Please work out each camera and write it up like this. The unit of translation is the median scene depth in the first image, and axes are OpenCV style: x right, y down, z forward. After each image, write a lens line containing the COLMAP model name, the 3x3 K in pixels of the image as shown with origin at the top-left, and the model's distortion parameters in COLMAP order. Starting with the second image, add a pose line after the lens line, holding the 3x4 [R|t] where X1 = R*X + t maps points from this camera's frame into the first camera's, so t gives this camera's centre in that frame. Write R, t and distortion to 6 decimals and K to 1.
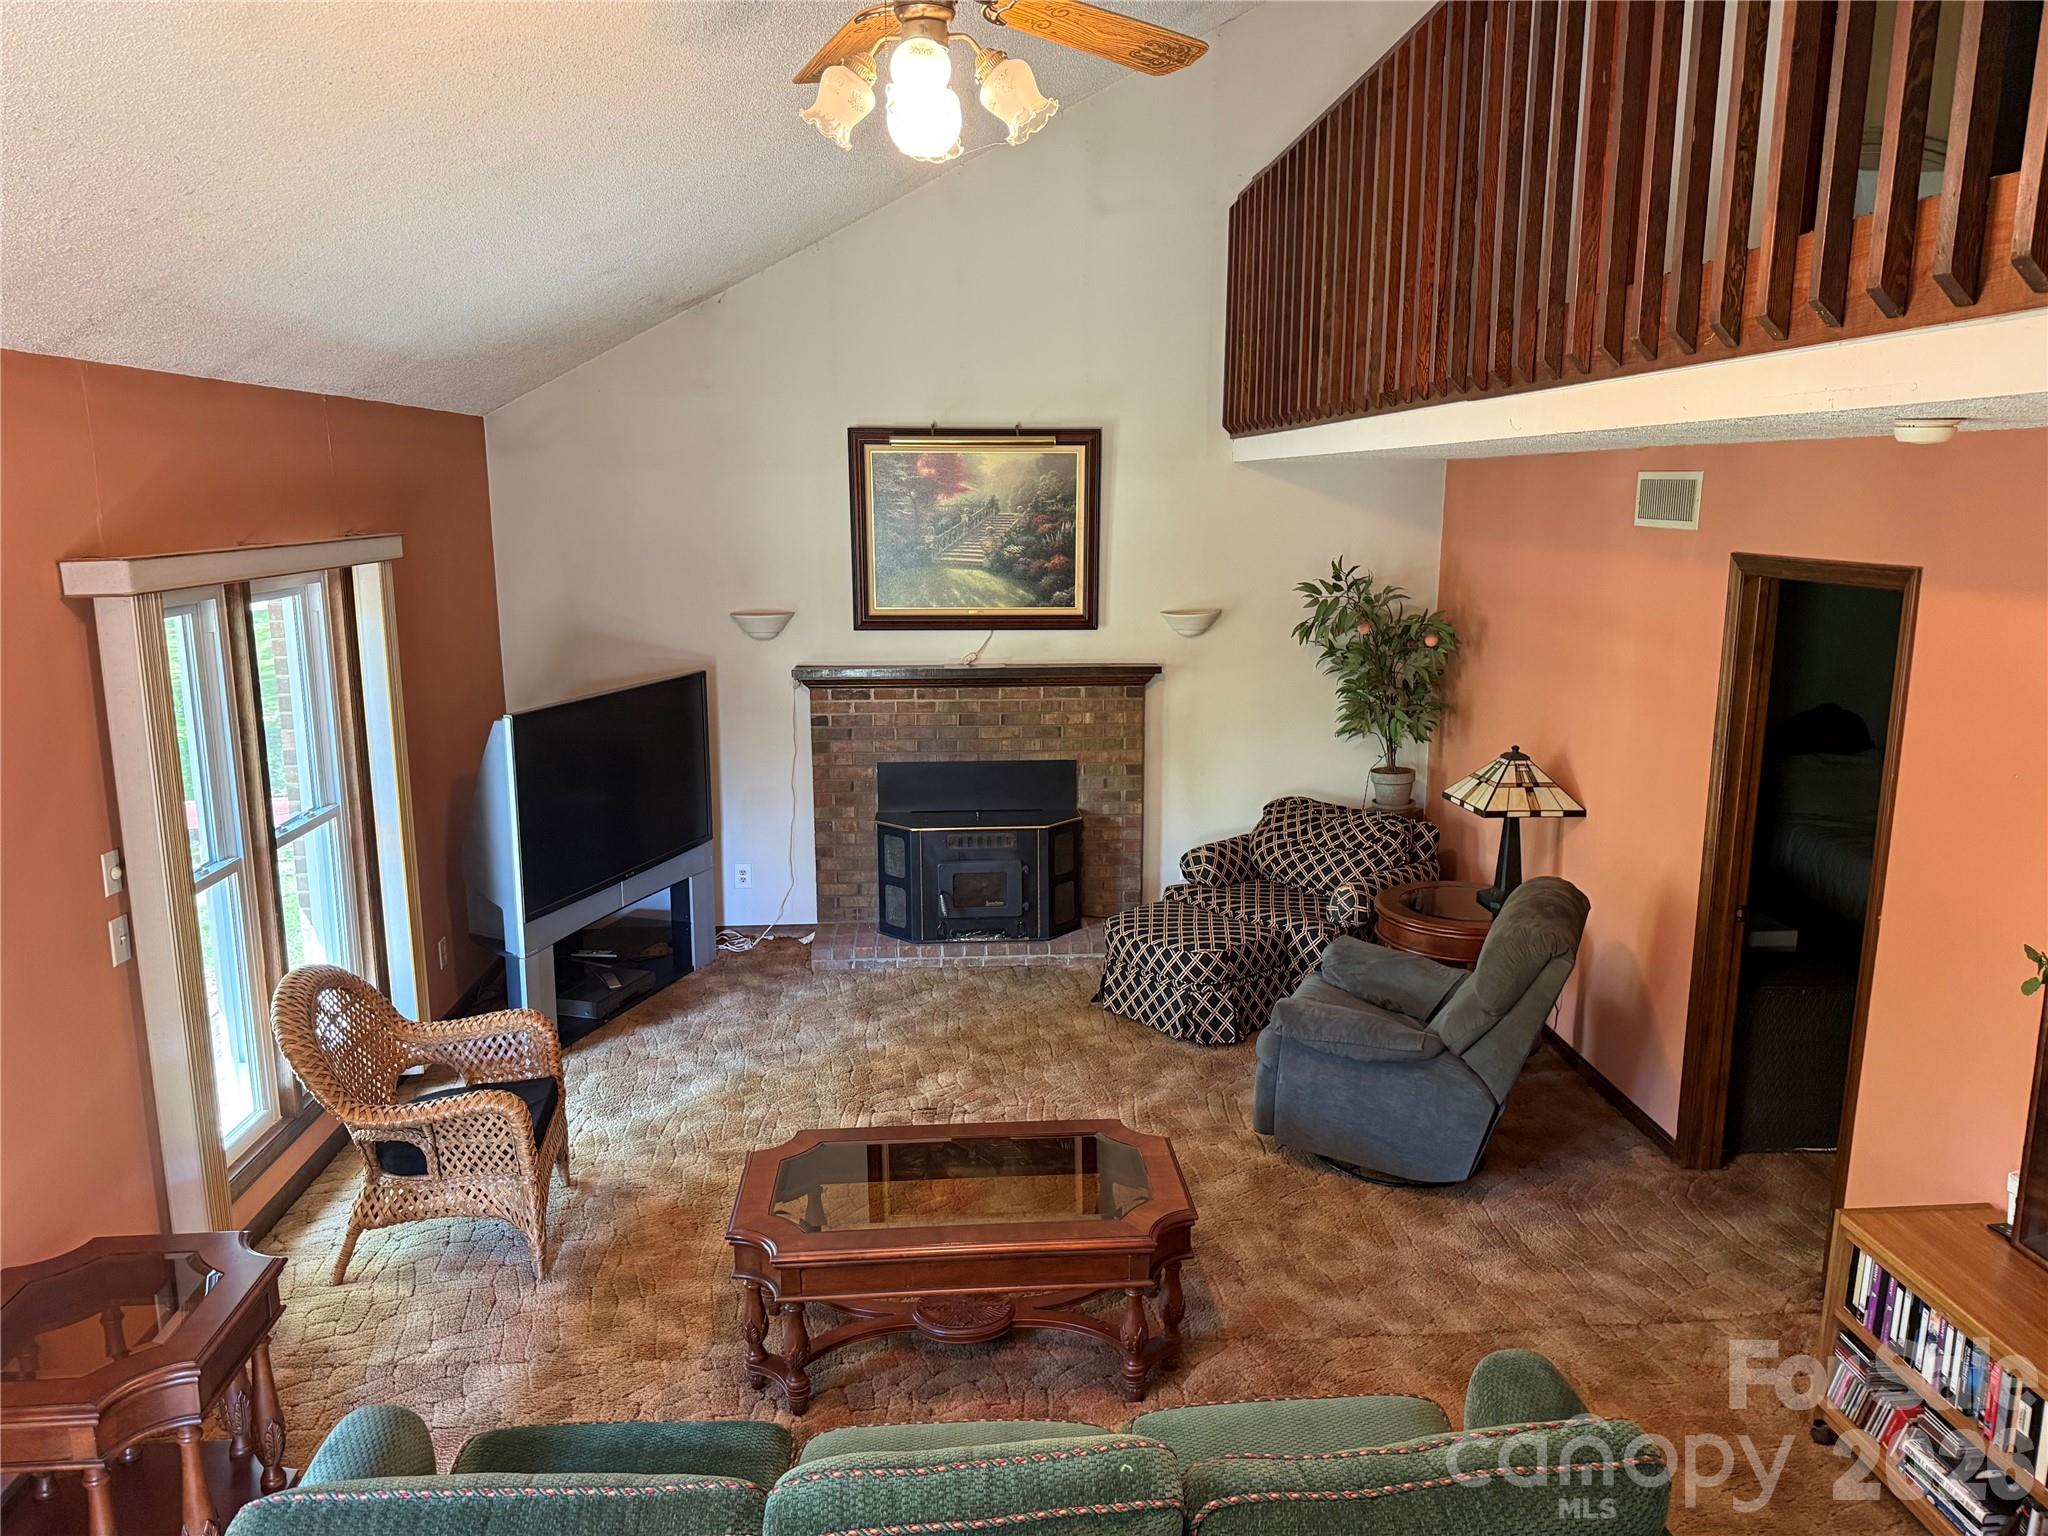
lens RADIAL K [[1426.4, 0, 1032.0], [0, 1426.4, 768.2], [0, 0, 1]] dist [0.083726, -0.111124]
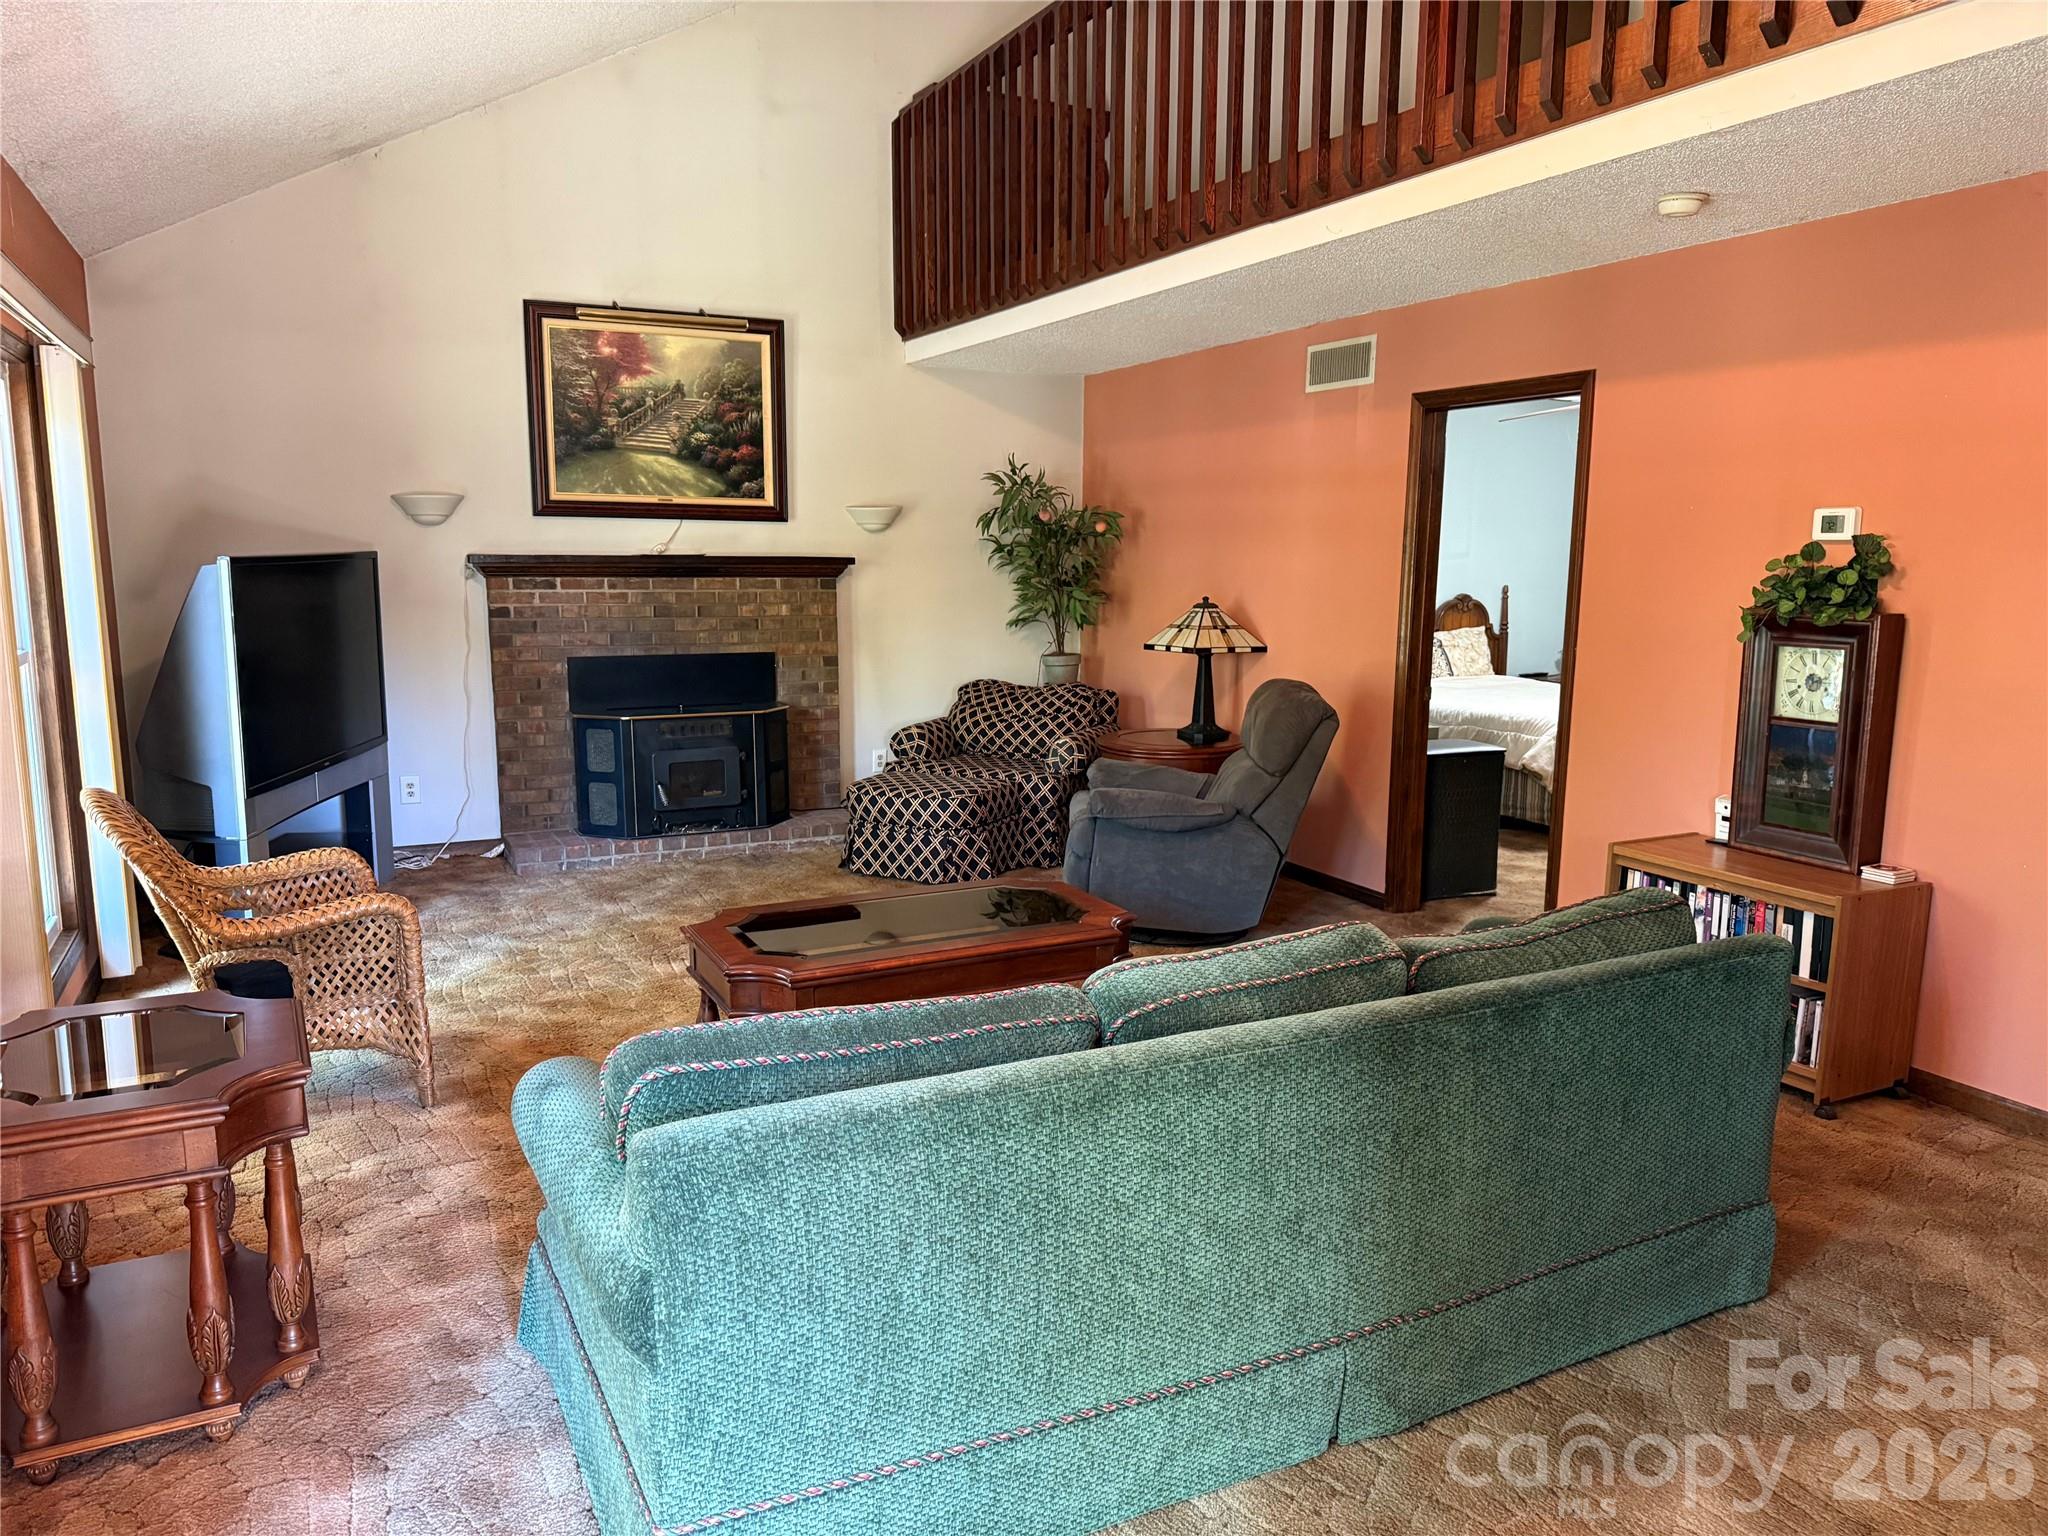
lens RADIAL K [[1426.4, 0, 1039.0], [0, 1426.4, 772.2], [0, 0, 1]] dist [0.083726, -0.111124]
pose [[0.918128, -0.056744, 0.392200, -0.215396], [0.070289, 0.997321, -0.020251, 0.122410], [-0.390000, 0.046161, 0.919657, 0.006477]]
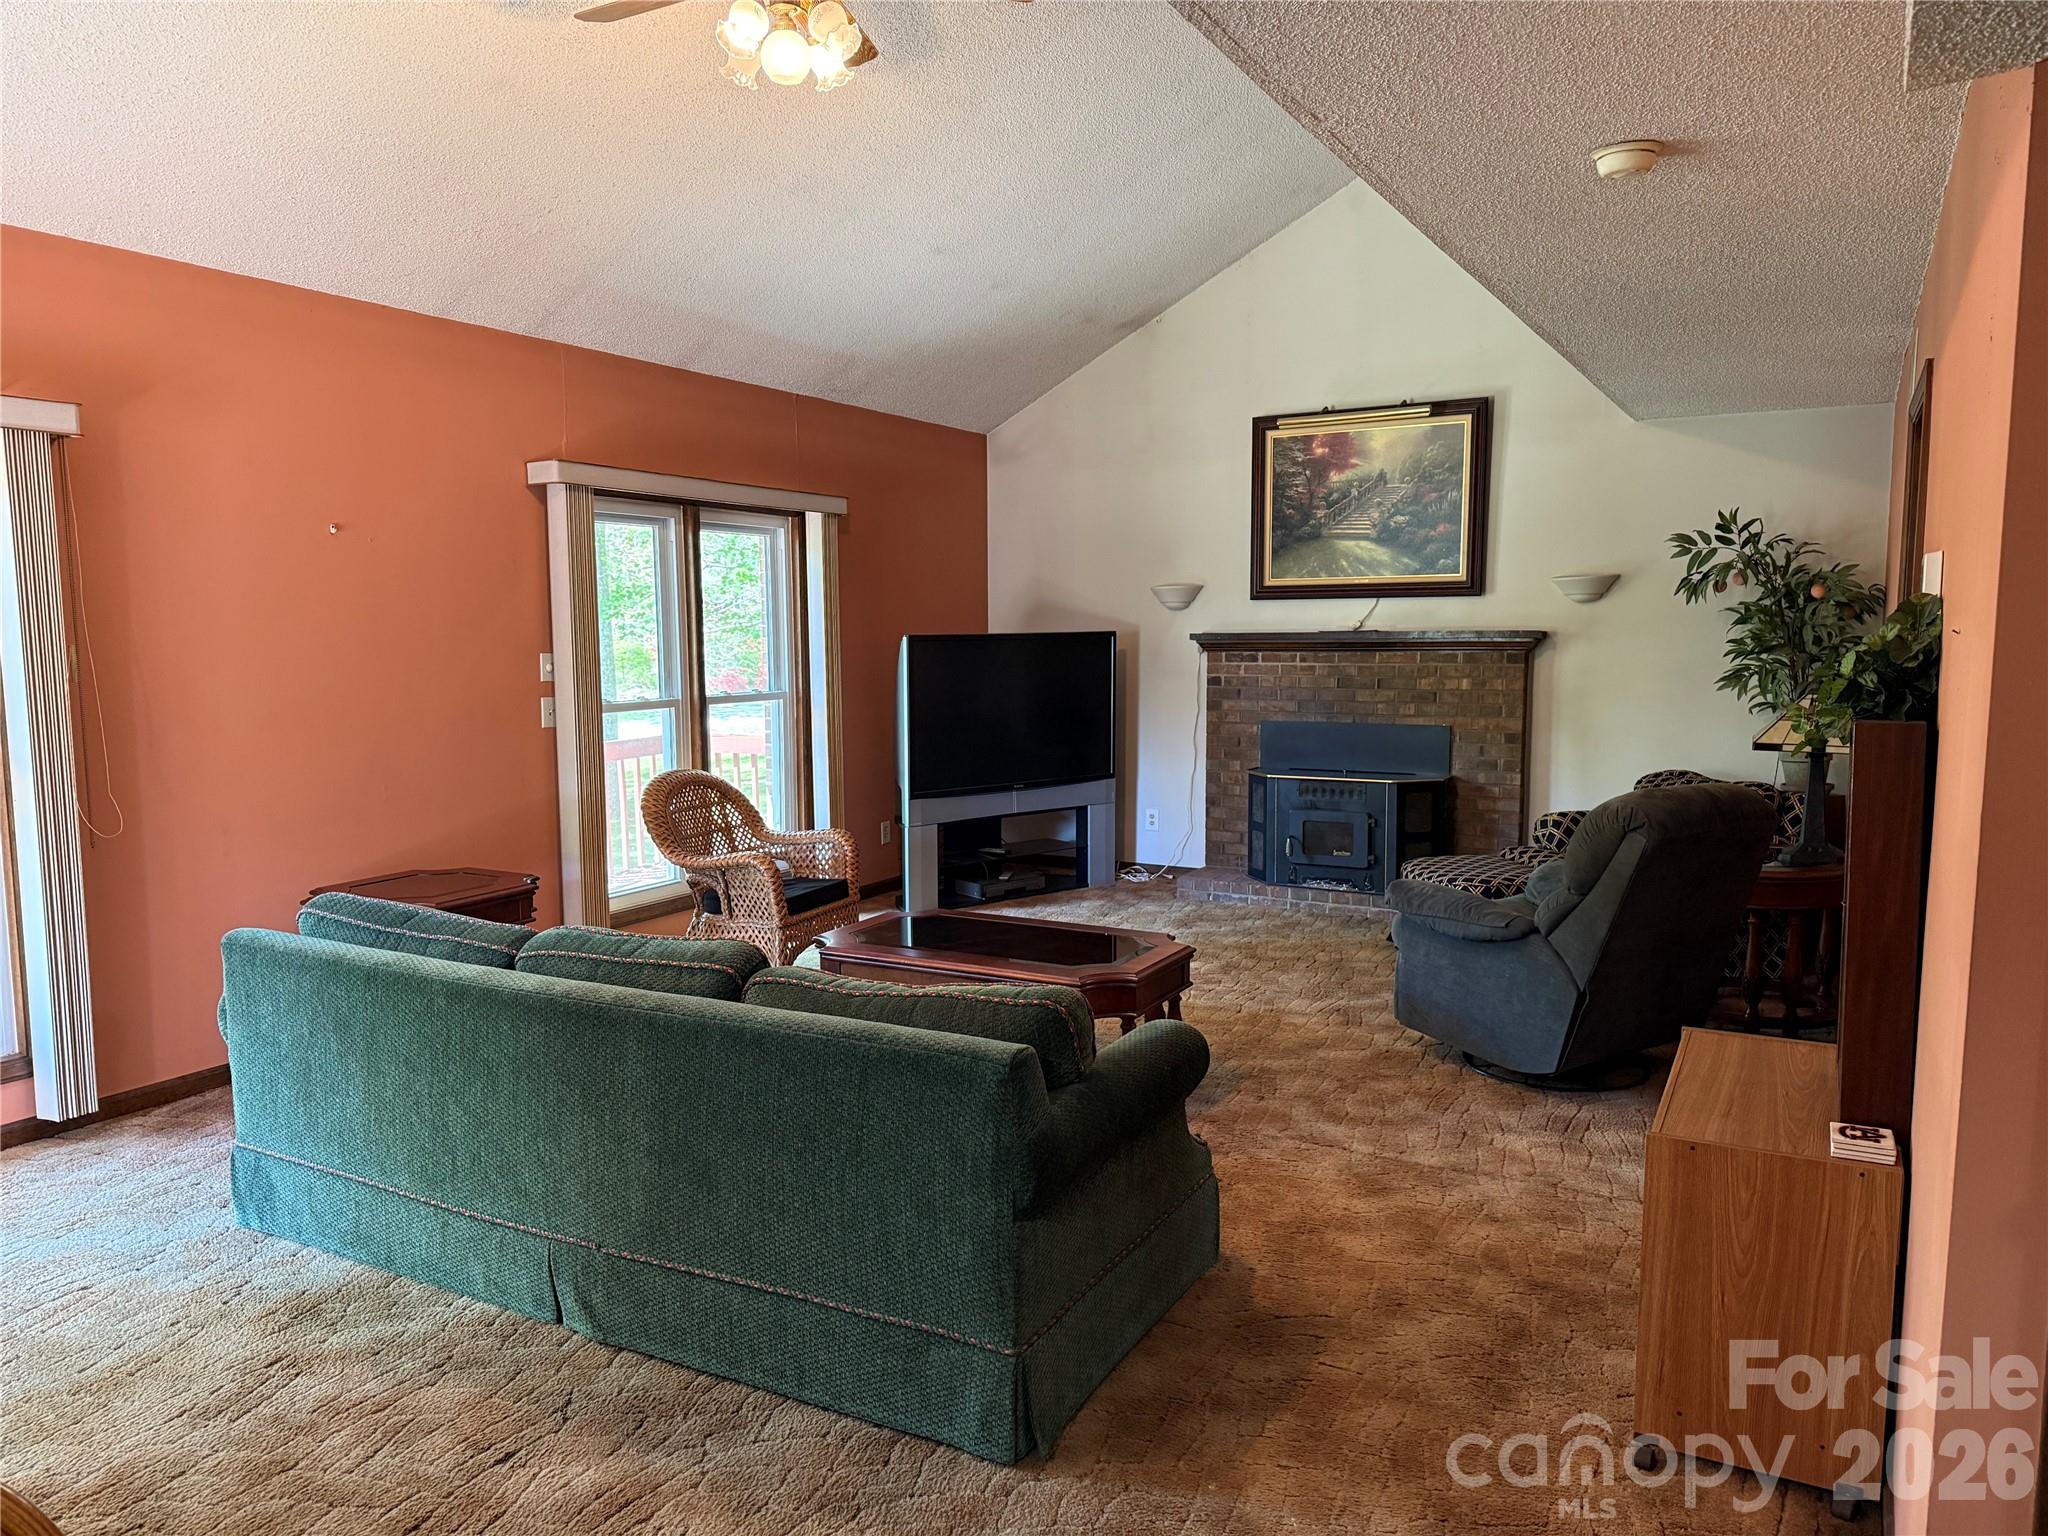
lens RADIAL K [[1426.4, 0, 1019.2], [0, 1426.4, 783.3], [0, 0, 1]] dist [0.083726, -0.111124]
pose [[0.833935, 0.056717, -0.548941, 0.365401], [-0.100739, 0.993637, -0.050376, 0.126386], [0.542590, 0.097310, 0.834342, -0.004578]]
